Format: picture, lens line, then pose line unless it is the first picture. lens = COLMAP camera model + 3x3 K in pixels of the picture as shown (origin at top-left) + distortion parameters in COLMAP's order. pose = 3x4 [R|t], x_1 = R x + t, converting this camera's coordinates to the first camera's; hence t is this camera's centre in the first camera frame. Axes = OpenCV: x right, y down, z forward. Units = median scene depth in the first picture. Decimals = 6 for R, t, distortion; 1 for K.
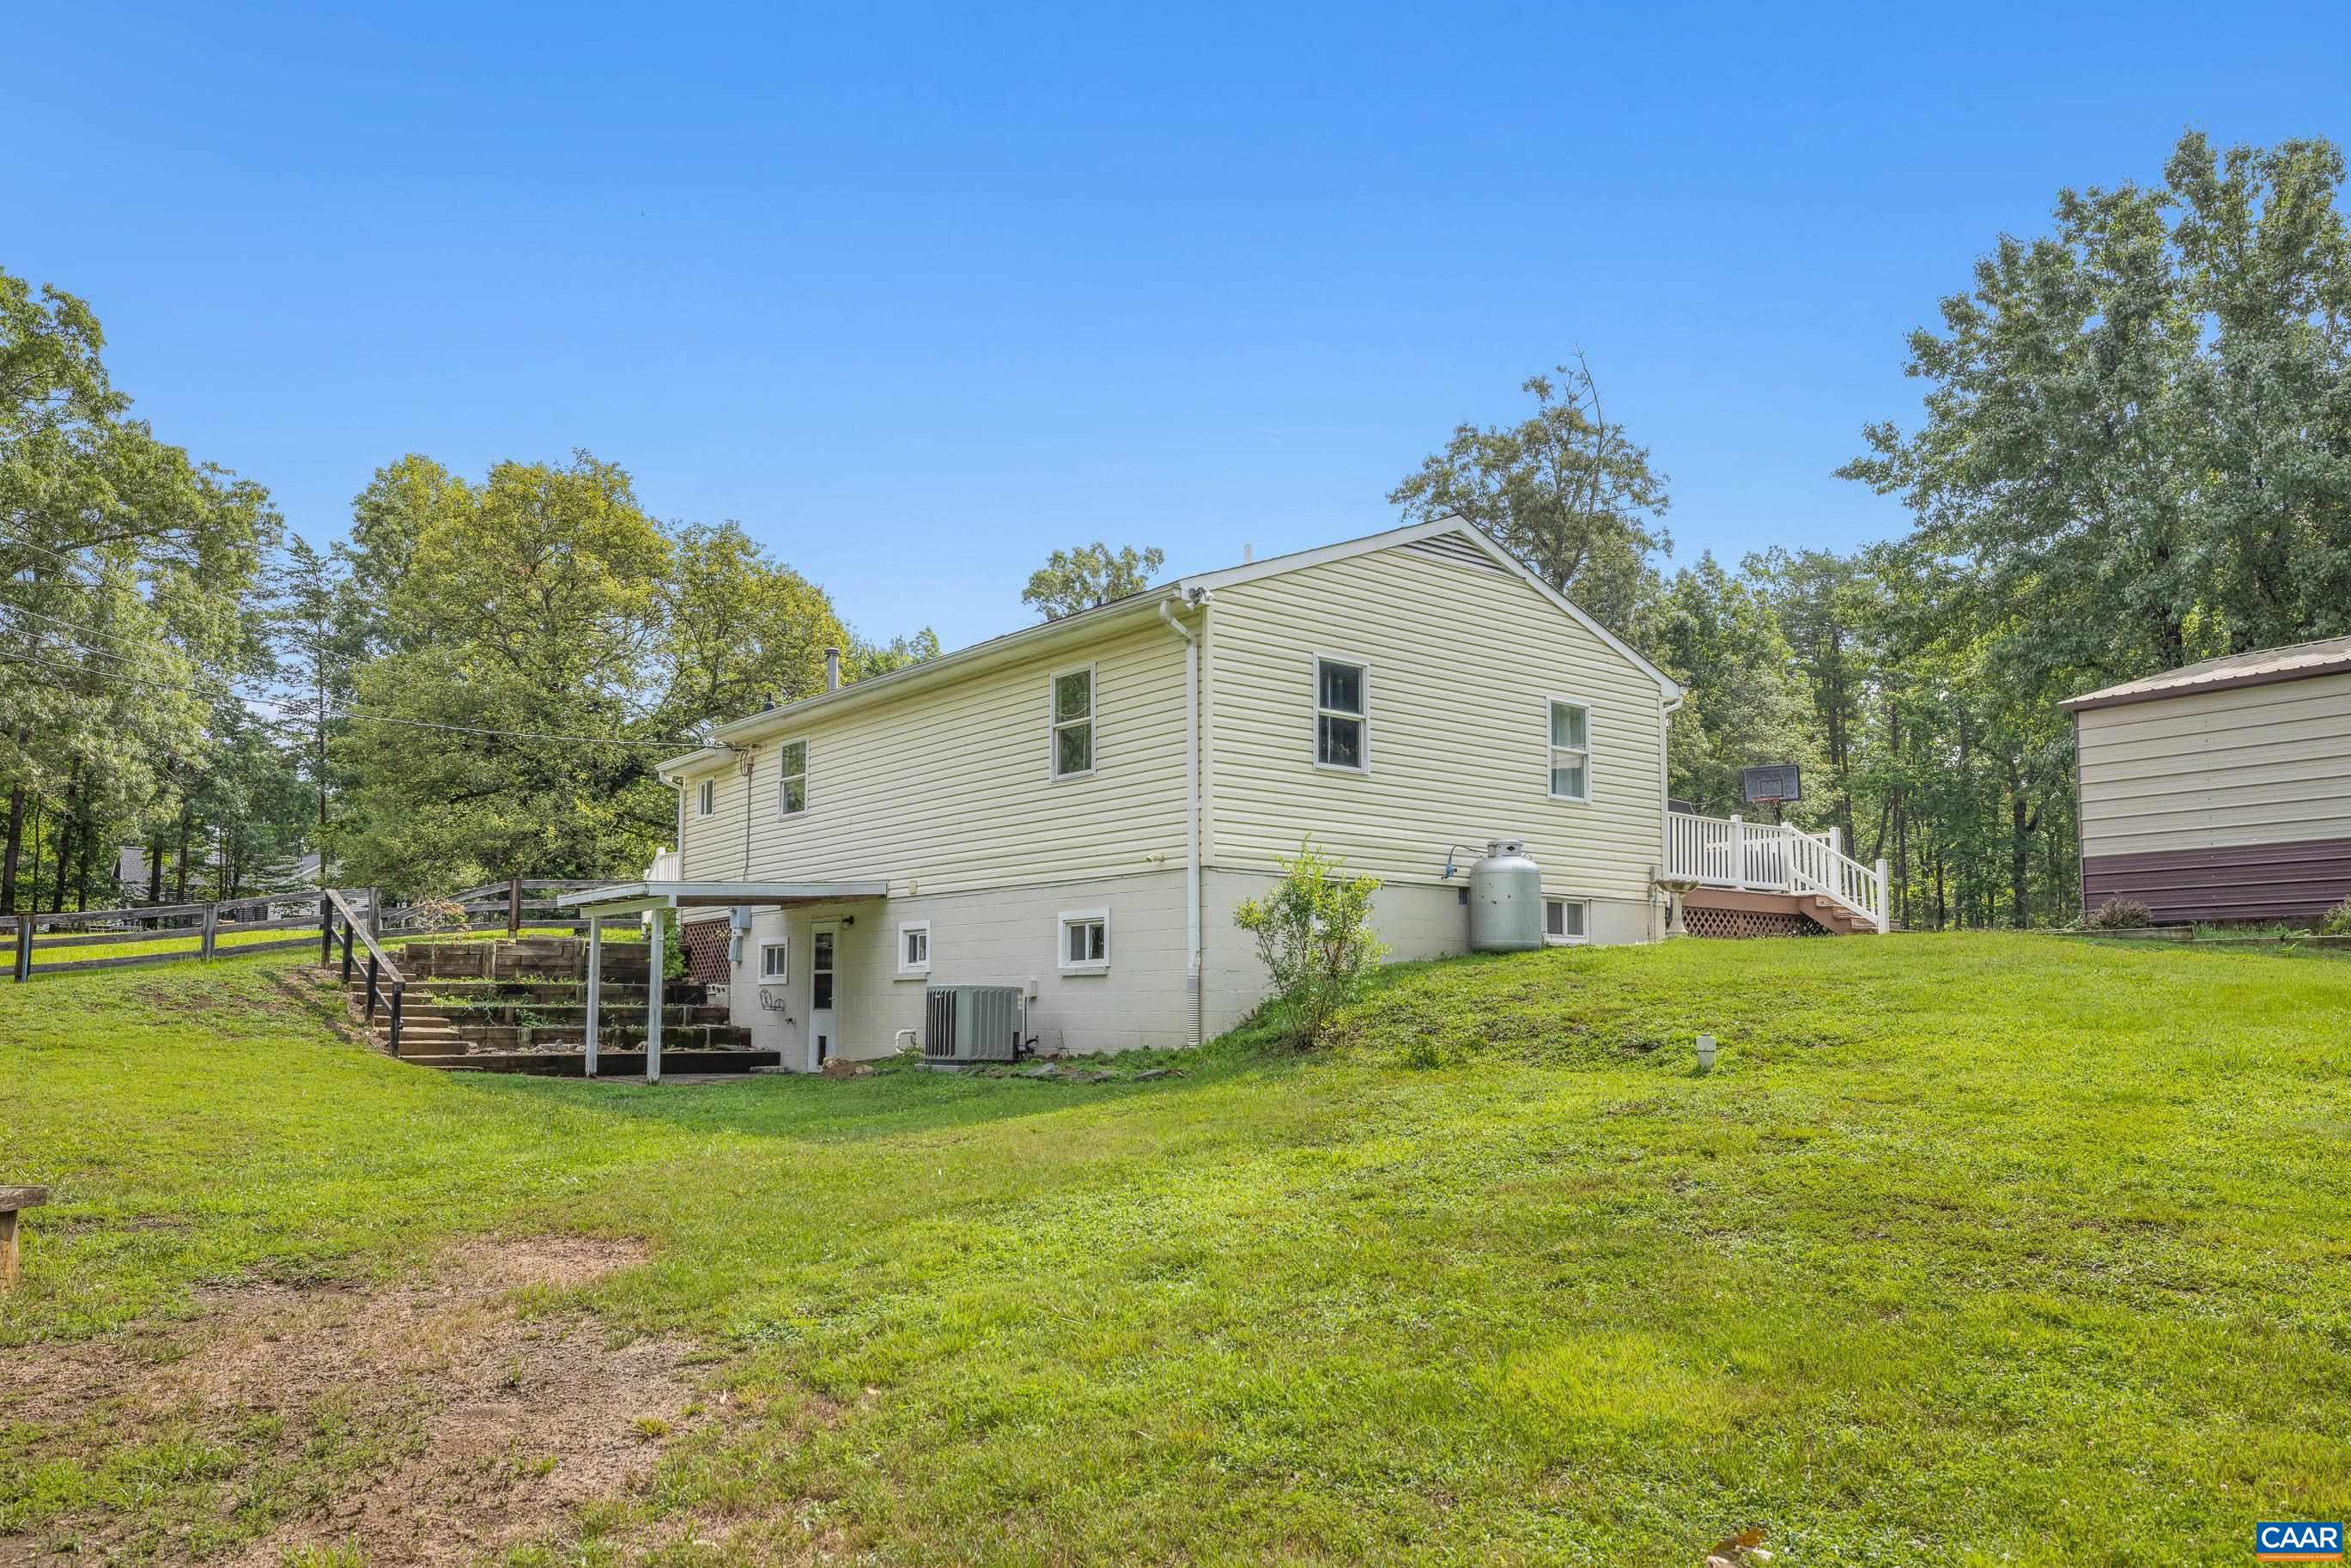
lens RADIAL K [[1719.9, 0, 1178.2], [0, 1719.9, 796.2], [0, 0, 1]] dist [-0.006054, -0.001665]
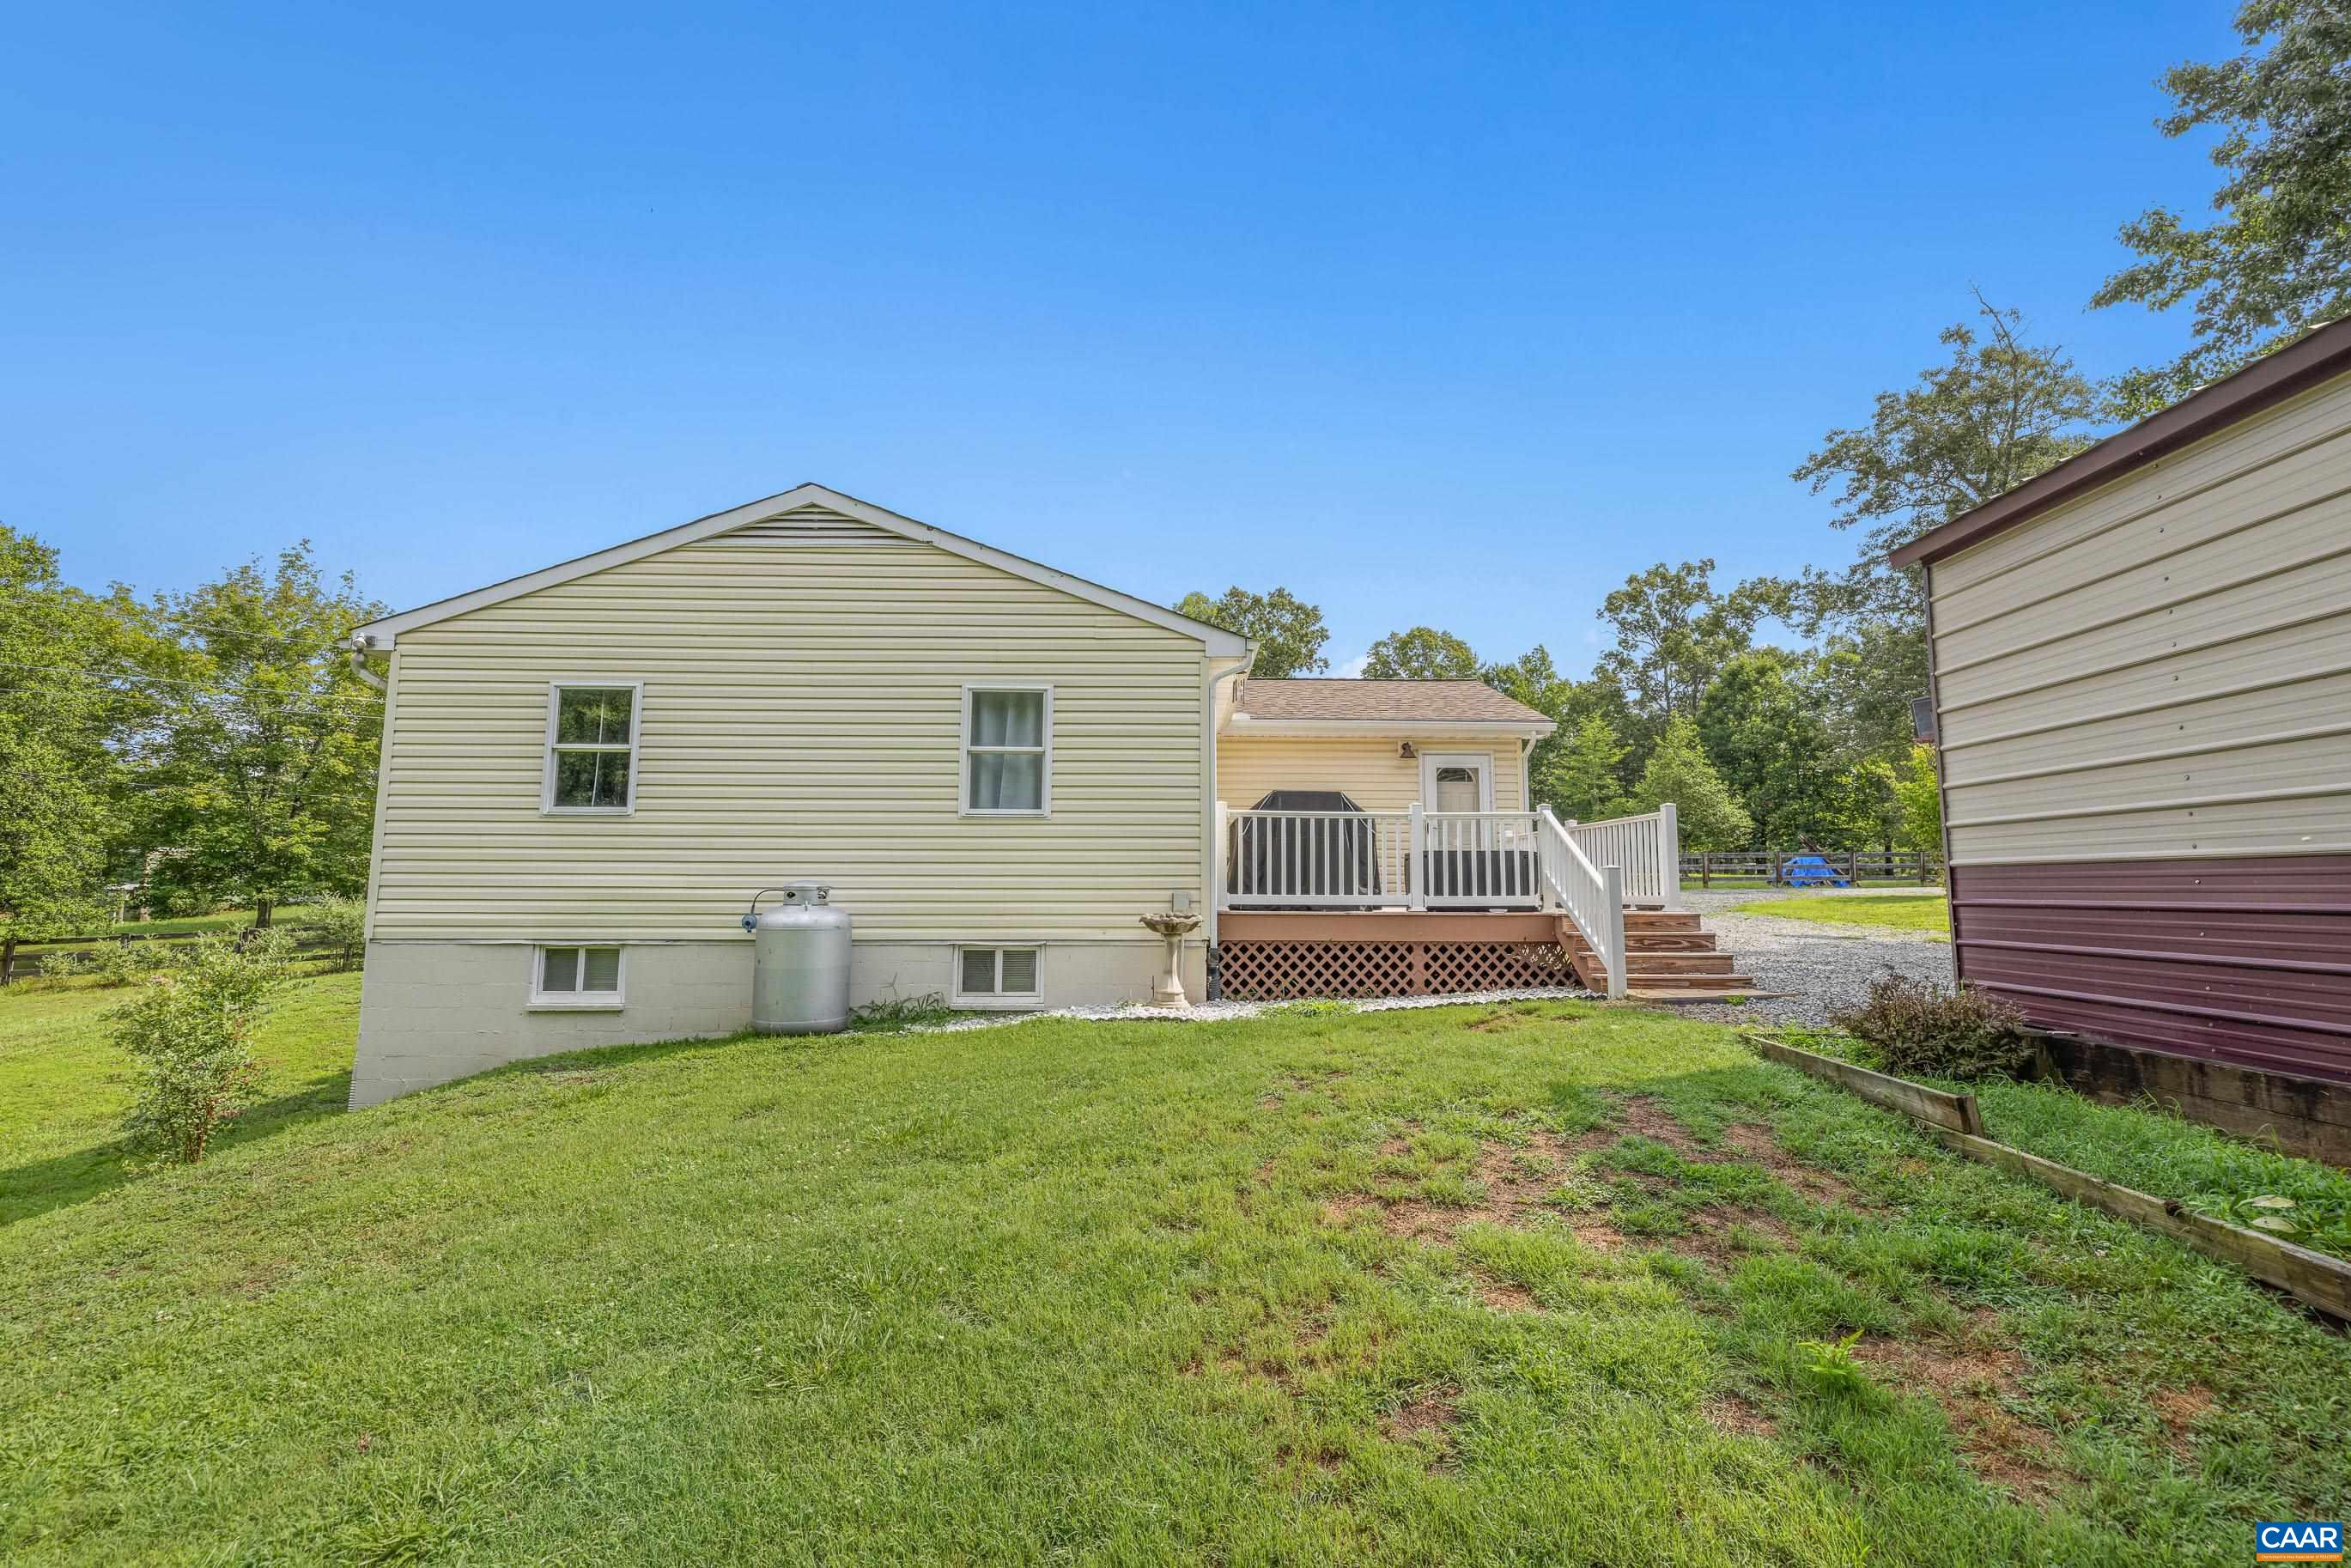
lens RADIAL K [[1008.0, 0, 1176.0], [0, 1008.0, 772.5], [0, 0, 1]] dist [0.001859, -0.000938]
pose [[0.801505, -0.074921, -0.593276, 0.548494], [0.080839, 0.996588, -0.016640, -0.002705], [0.592498, -0.034623, 0.804827, 0.676198]]
